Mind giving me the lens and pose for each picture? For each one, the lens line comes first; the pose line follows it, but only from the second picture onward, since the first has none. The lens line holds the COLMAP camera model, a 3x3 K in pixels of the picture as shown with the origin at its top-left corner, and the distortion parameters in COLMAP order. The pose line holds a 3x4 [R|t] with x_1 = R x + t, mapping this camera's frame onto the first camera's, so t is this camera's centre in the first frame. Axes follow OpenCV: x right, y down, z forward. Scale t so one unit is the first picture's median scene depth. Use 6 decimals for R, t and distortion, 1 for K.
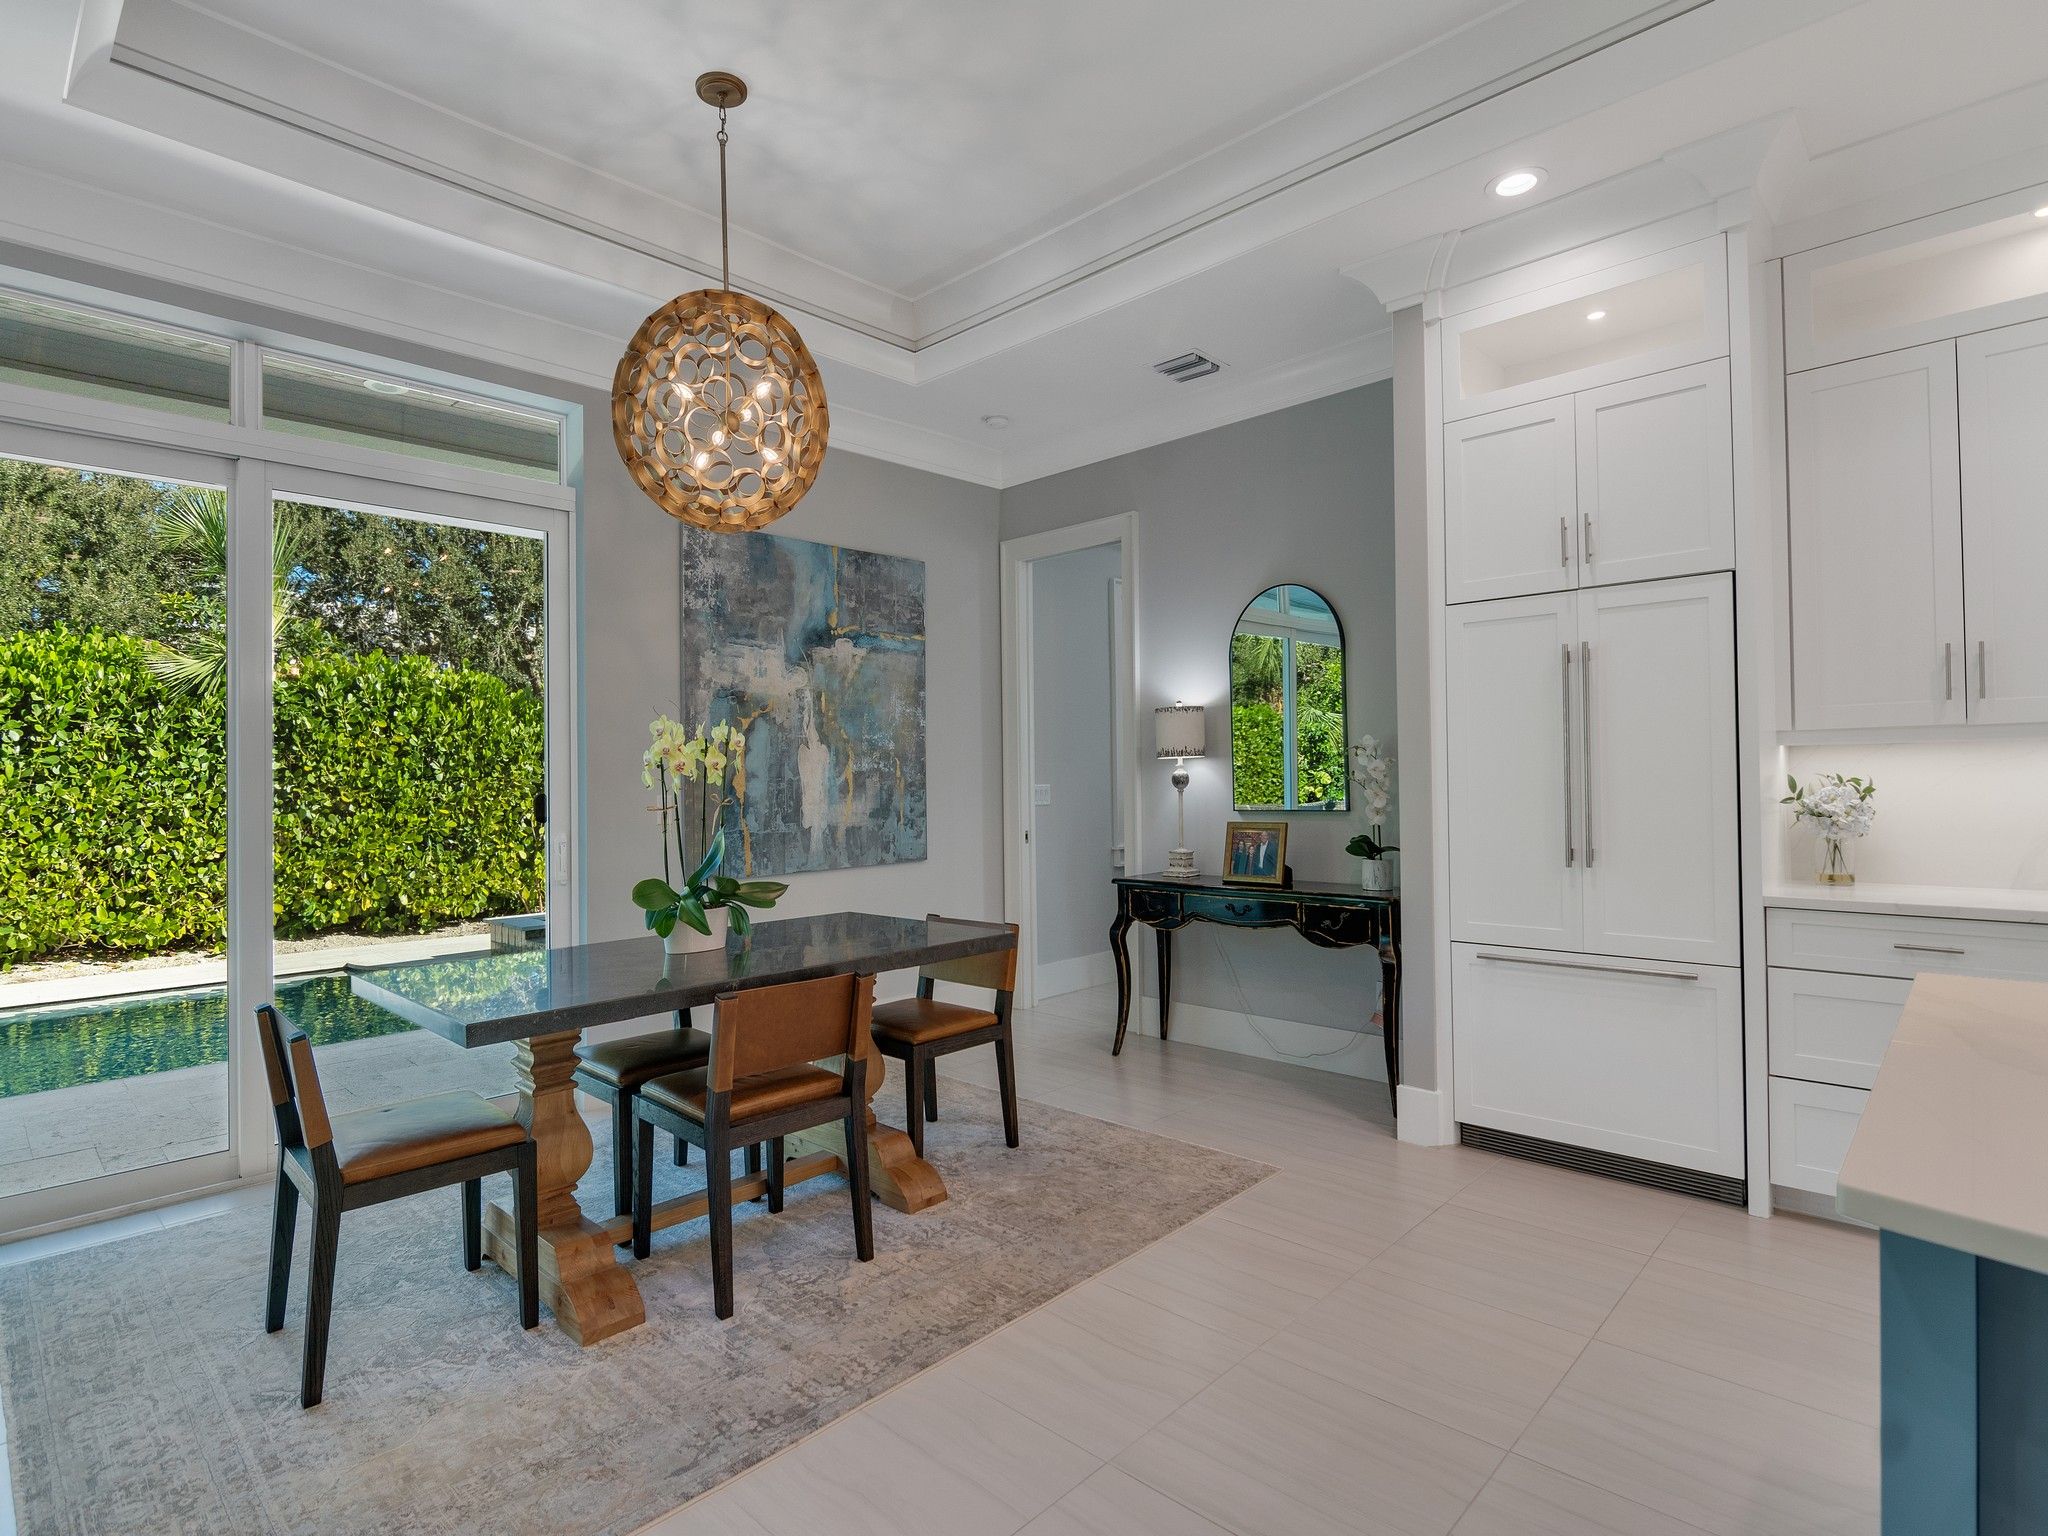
lens RADIAL K [[1059.0, 0, 1010.2], [0, 1059.0, 763.9], [0, 0, 1]] dist [-0.005743, -0.000957]
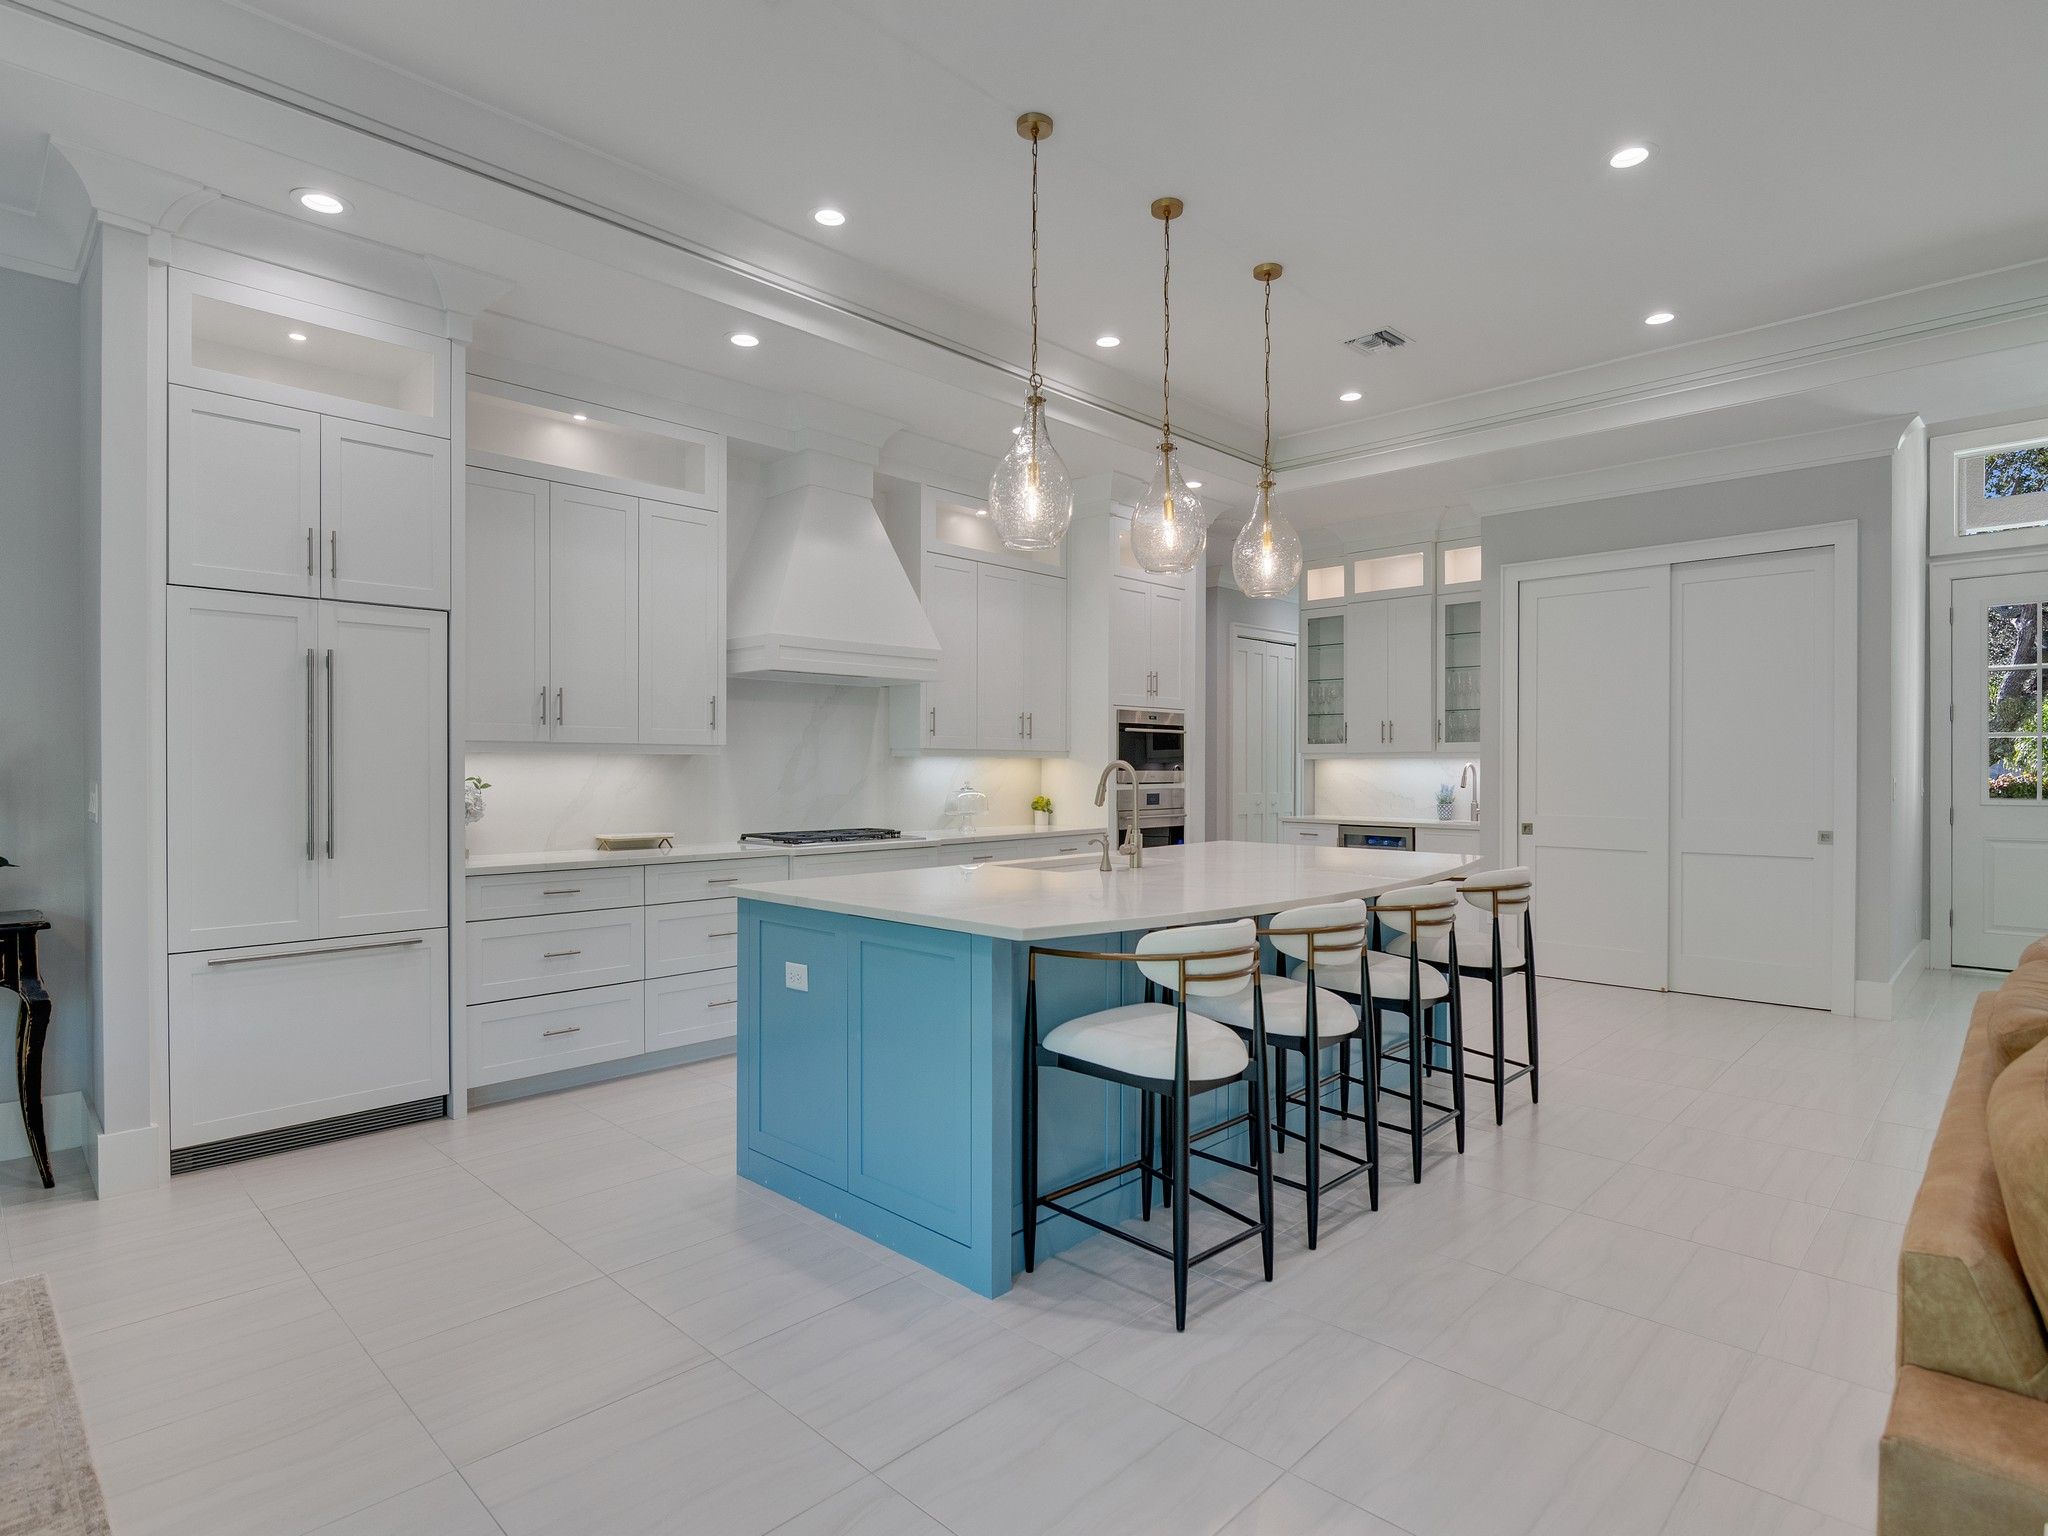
lens RADIAL K [[1103.5, 0, 1012.7], [0, 1103.5, 775.5], [0, 0, 1]] dist [-0.014203, 0.000402]
pose [[-0.002633, 0.004702, 0.999985, -0.369223], [-0.016314, 0.999856, -0.004745, 0.004388], [-0.999863, -0.016327, -0.002556, 0.194516]]
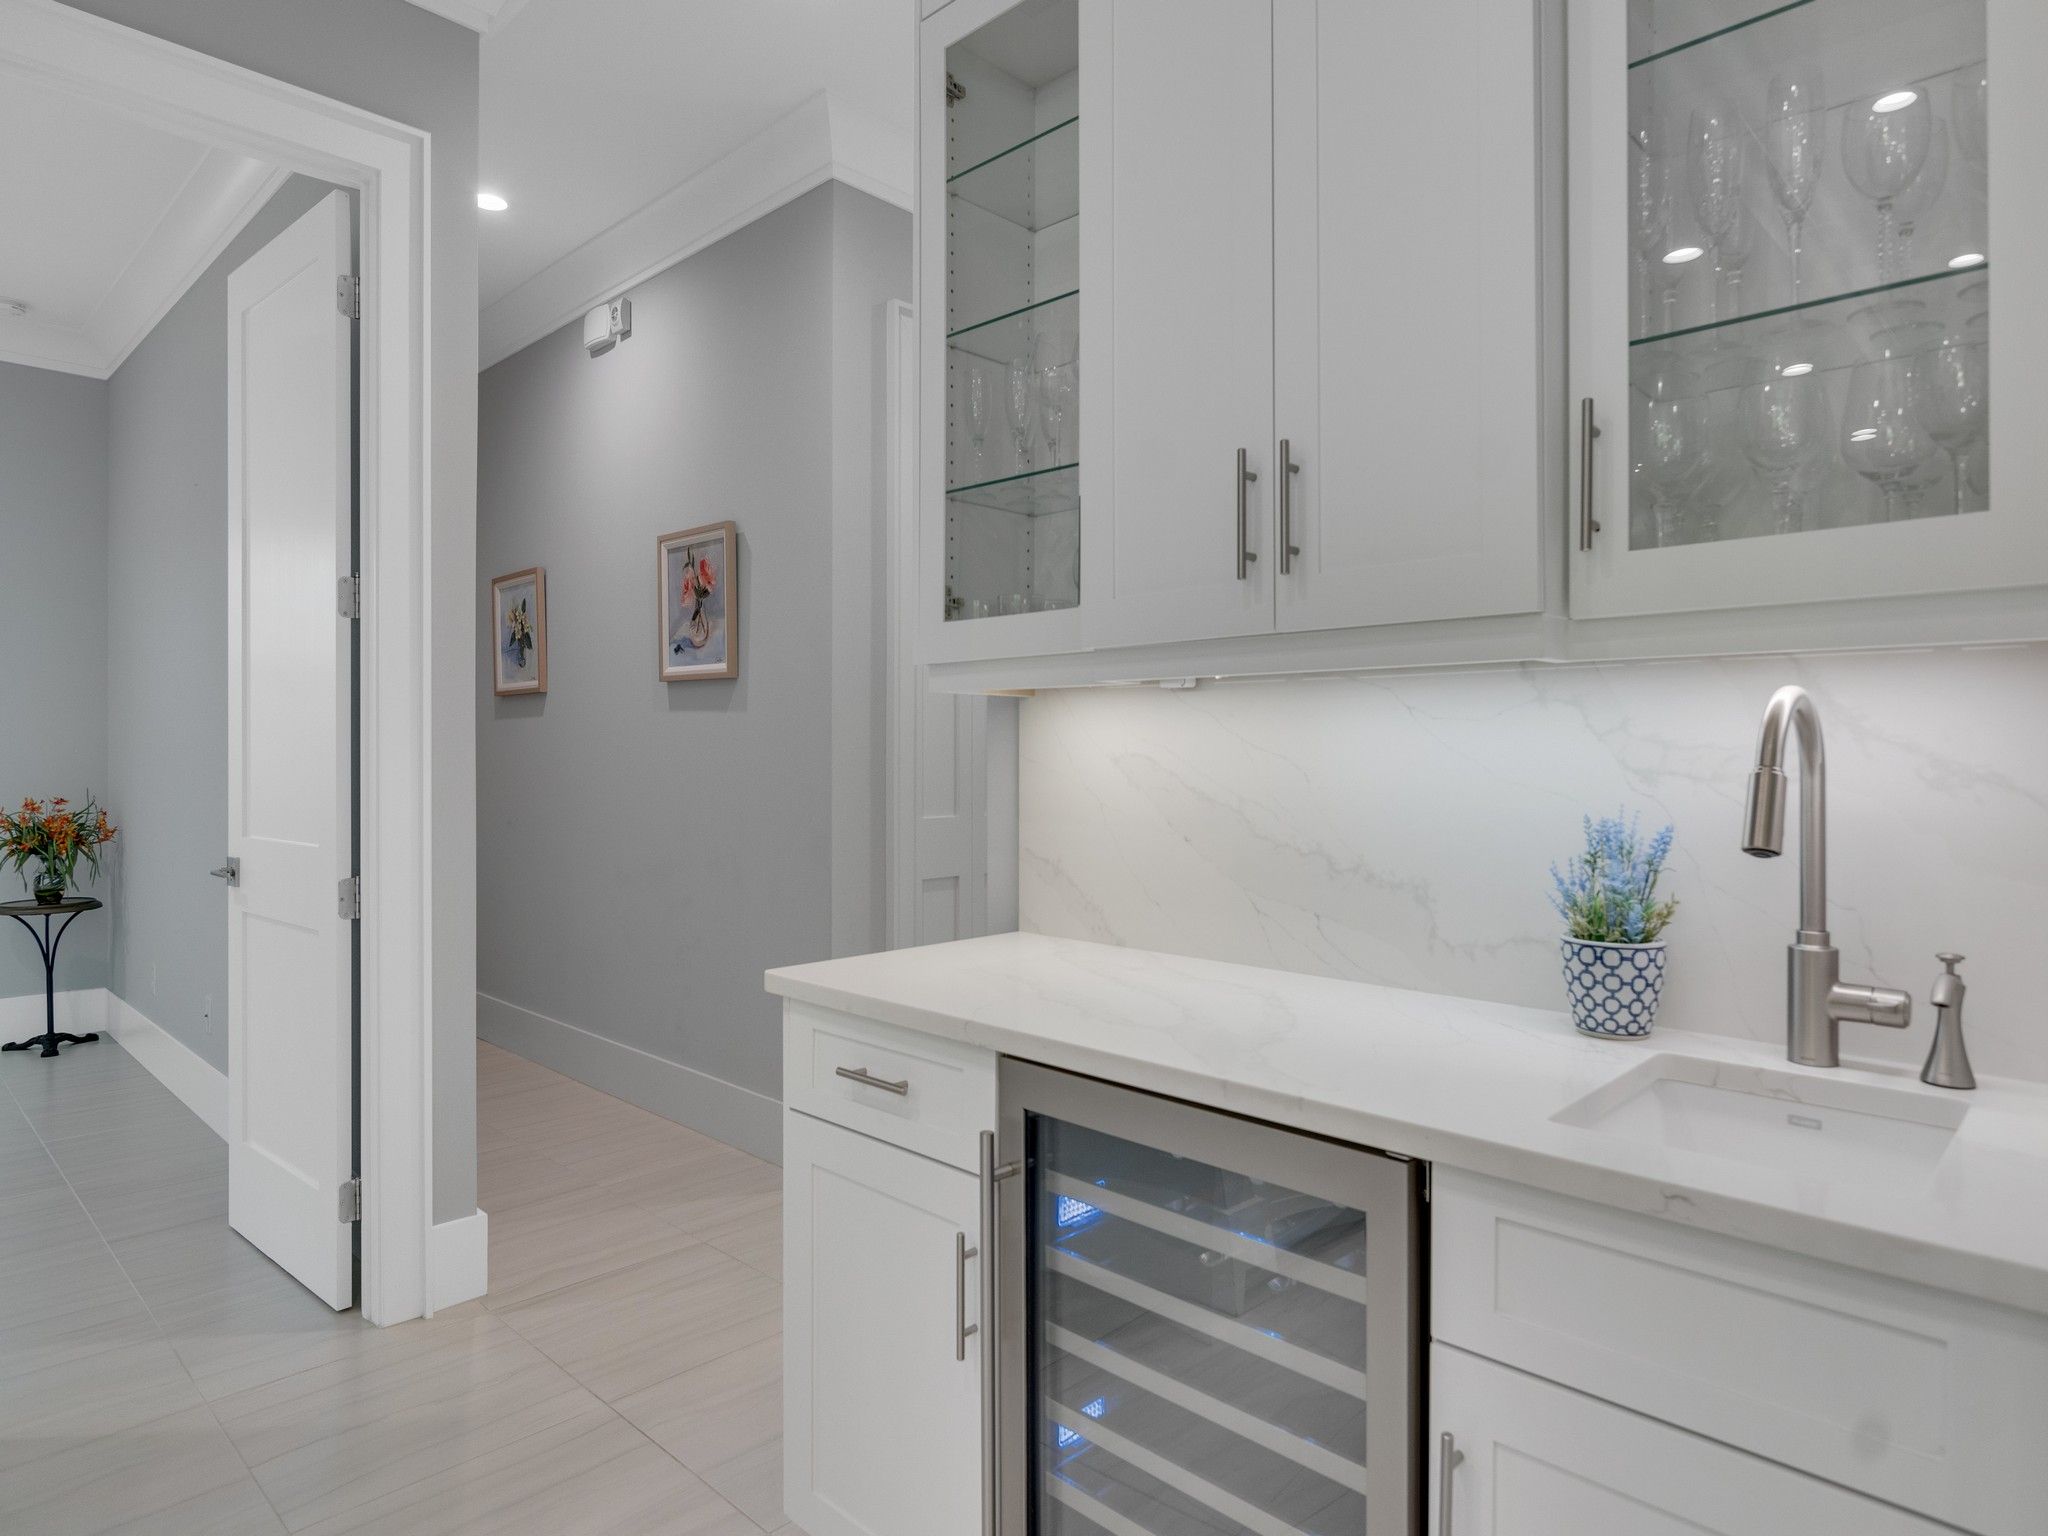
lens RADIAL K [[1161.5, 0, 1018.5], [0, 1161.5, 750.6], [0, 0, 1]] dist [-0.012216, -0.000812]
pose [[-0.003706, 0.009950, 0.999944, 0.850777], [-0.013604, 0.999857, -0.009999, -0.011818], [-0.999901, -0.013640, -0.003570, -0.256484]]
